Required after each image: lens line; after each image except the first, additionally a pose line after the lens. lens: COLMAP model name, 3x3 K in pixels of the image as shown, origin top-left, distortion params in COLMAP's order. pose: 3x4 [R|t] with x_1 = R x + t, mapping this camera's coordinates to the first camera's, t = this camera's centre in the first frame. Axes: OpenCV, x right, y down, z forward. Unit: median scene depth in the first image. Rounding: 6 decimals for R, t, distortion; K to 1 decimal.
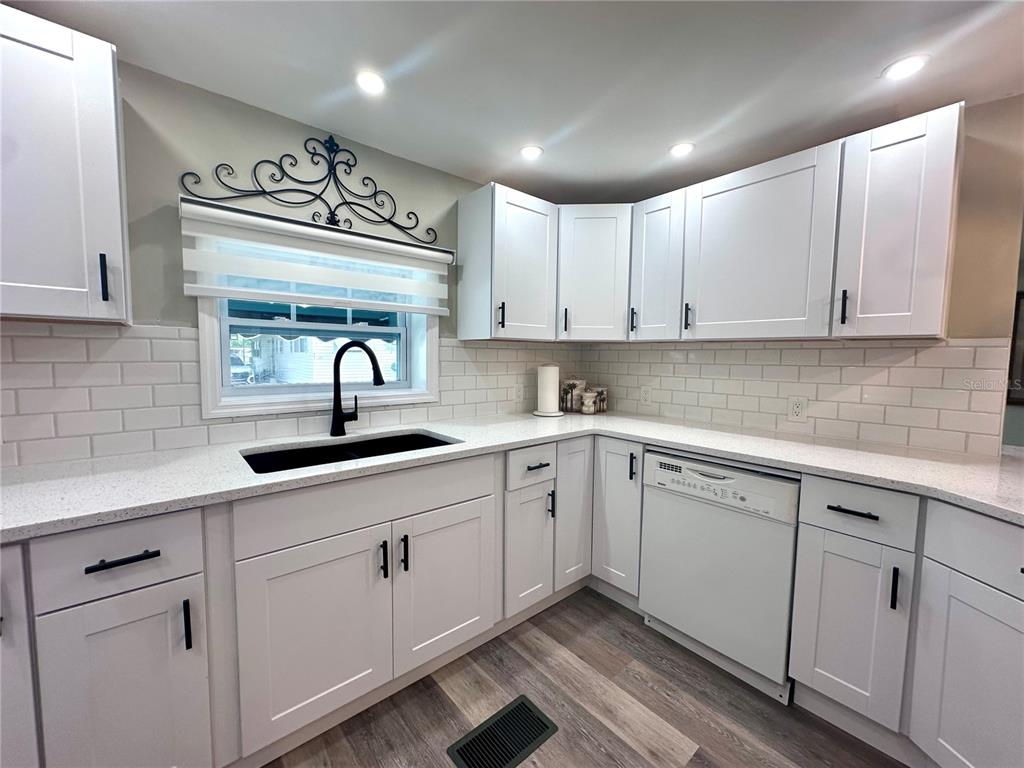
lens RADIAL K [[408.8, 0, 511.5], [0, 408.8, 383.3], [0, 0, 1]] dist [0.002835, 0.000081]
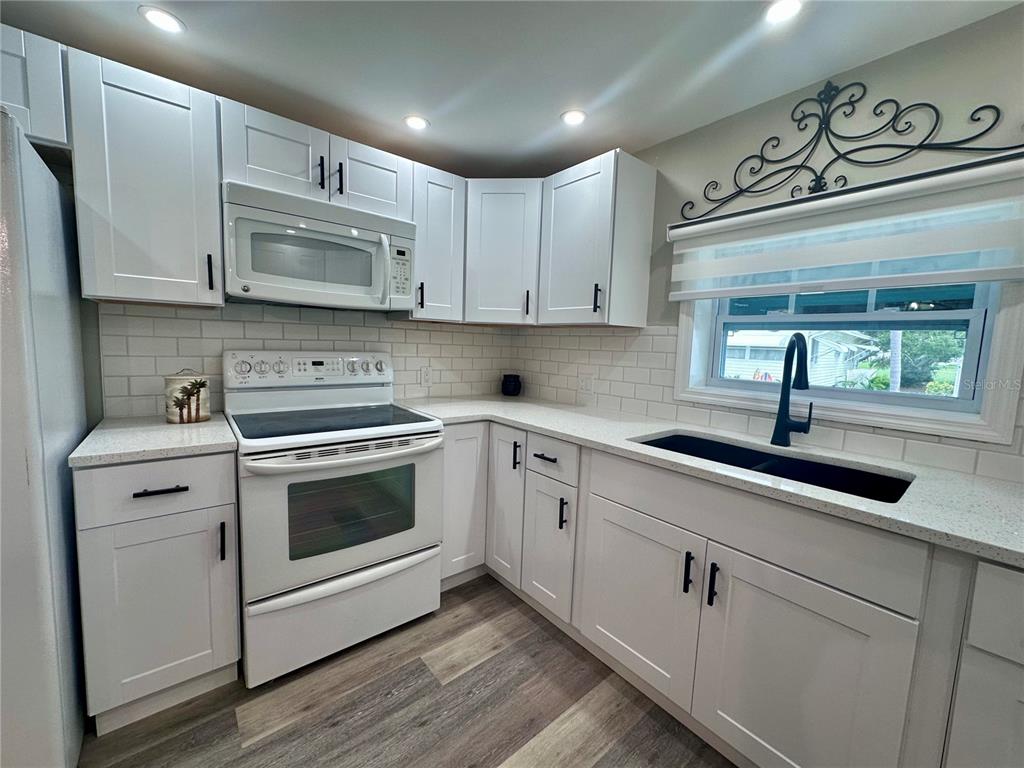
lens RADIAL K [[408.8, 0, 512.1], [0, 408.8, 384.2], [0, 0, 1]] dist [0.002835, 0.000081]
pose [[-0.011473, 0.087830, -0.996069, 0.449768], [-0.106882, 0.990320, 0.088554, -0.014879], [0.994206, 0.107478, -0.001975, 0.462682]]
